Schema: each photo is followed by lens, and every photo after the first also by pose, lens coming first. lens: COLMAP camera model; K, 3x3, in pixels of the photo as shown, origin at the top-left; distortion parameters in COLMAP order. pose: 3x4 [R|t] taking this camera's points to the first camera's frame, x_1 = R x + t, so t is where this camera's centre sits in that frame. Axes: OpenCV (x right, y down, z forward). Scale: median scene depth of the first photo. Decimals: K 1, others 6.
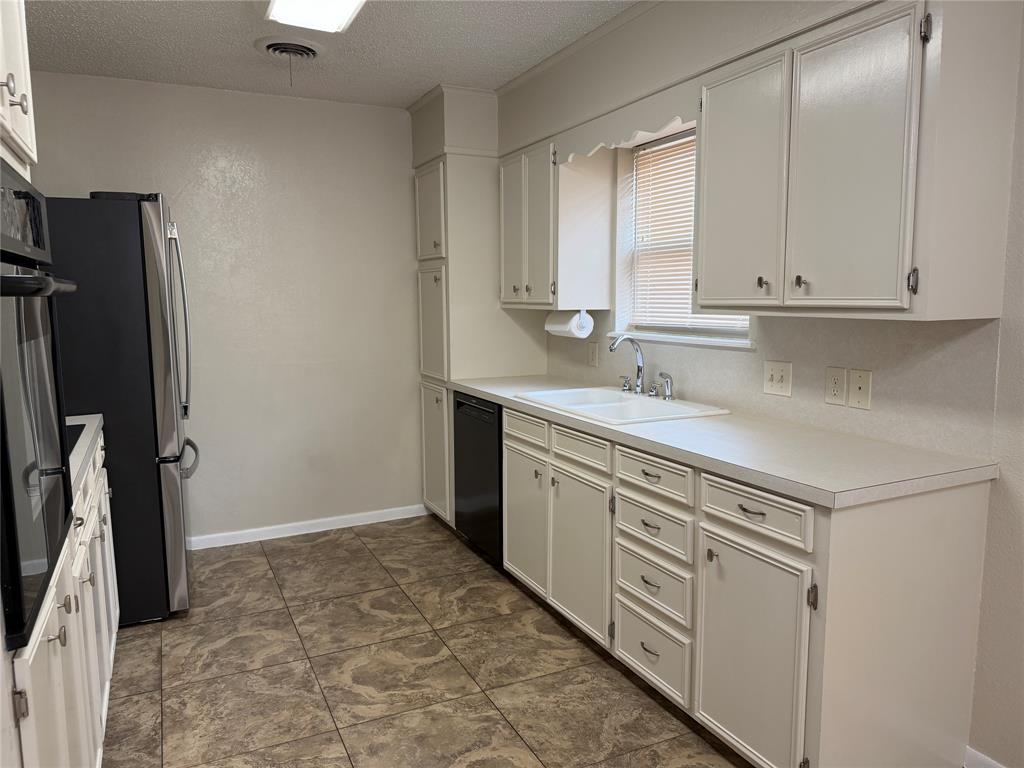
lens RADIAL K [[725.2, 0, 512.0], [0, 725.2, 384.0], [0, 0, 1]] dist [0.145714, -0.270466]
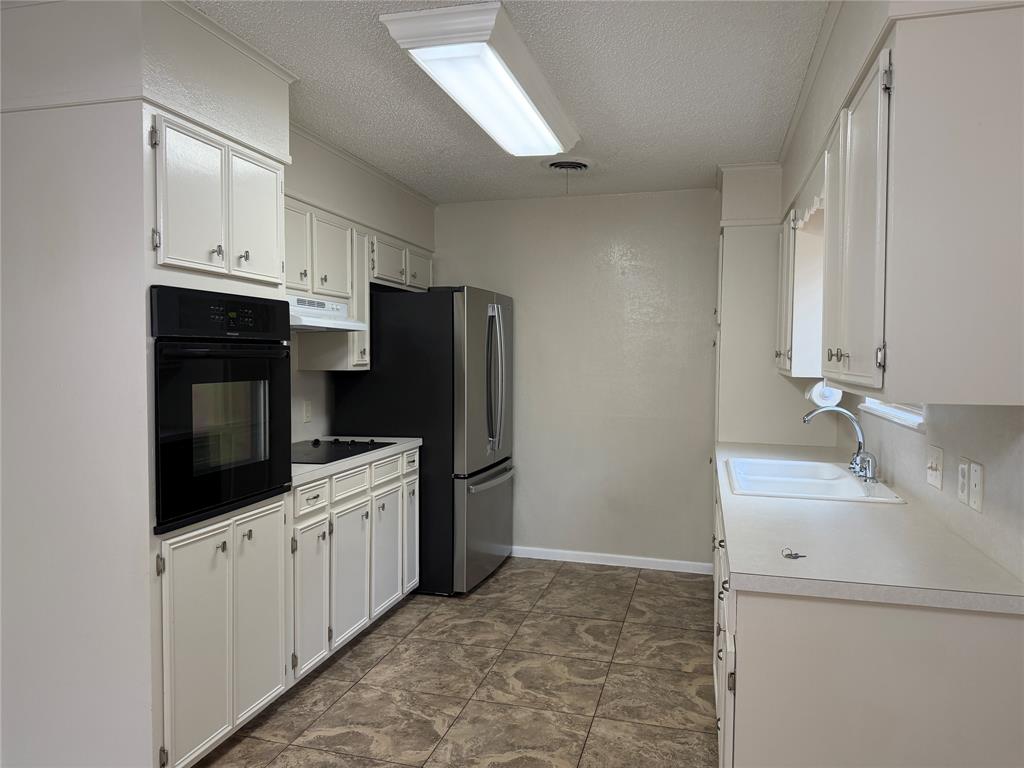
lens RADIAL K [[725.2, 0, 512.0], [0, 725.2, 384.0], [0, 0, 1]] dist [0.145714, -0.270466]
pose [[0.762768, 0.046197, -0.645020, 0.453128], [-0.097958, 0.994189, -0.044635, -0.014580], [0.639210, 0.097231, 0.762861, 0.023123]]
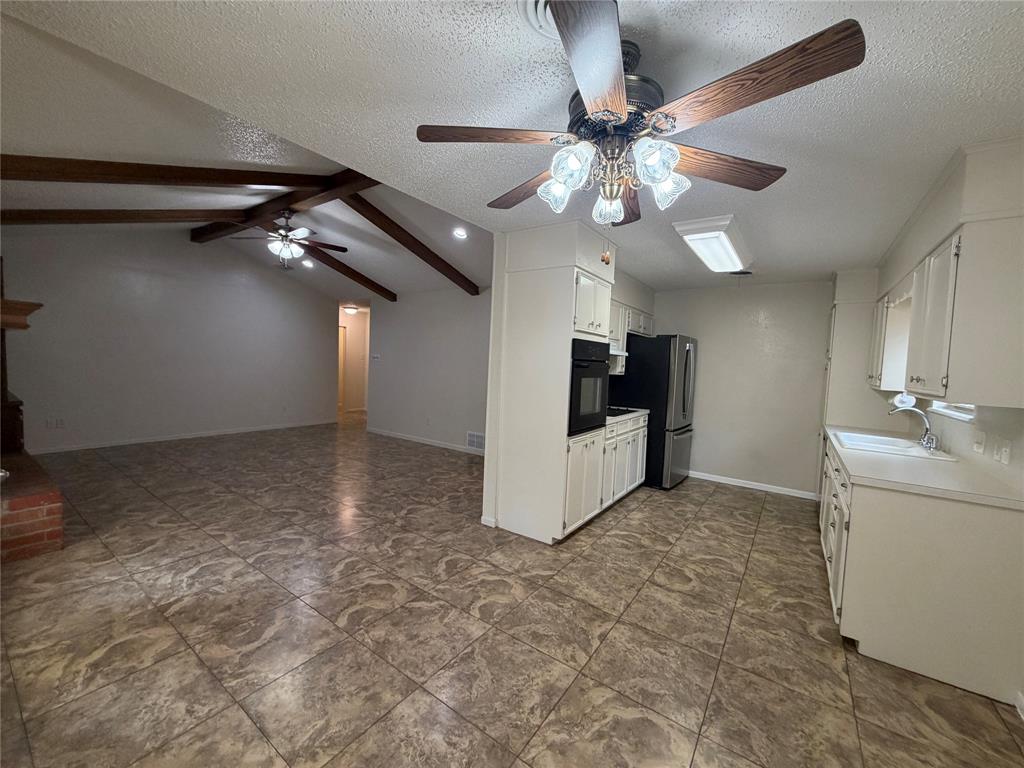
lens RADIAL K [[411.7, 0, 512.0], [0, 411.7, 384.0], [0, 0, 1]] dist [0.016880, -0.006515]
pose [[0.497943, 0.083469, -0.863184, 0.527352], [-0.158321, 0.987379, 0.004149, 0.020413], [0.852636, 0.134594, 0.504873, -0.270630]]
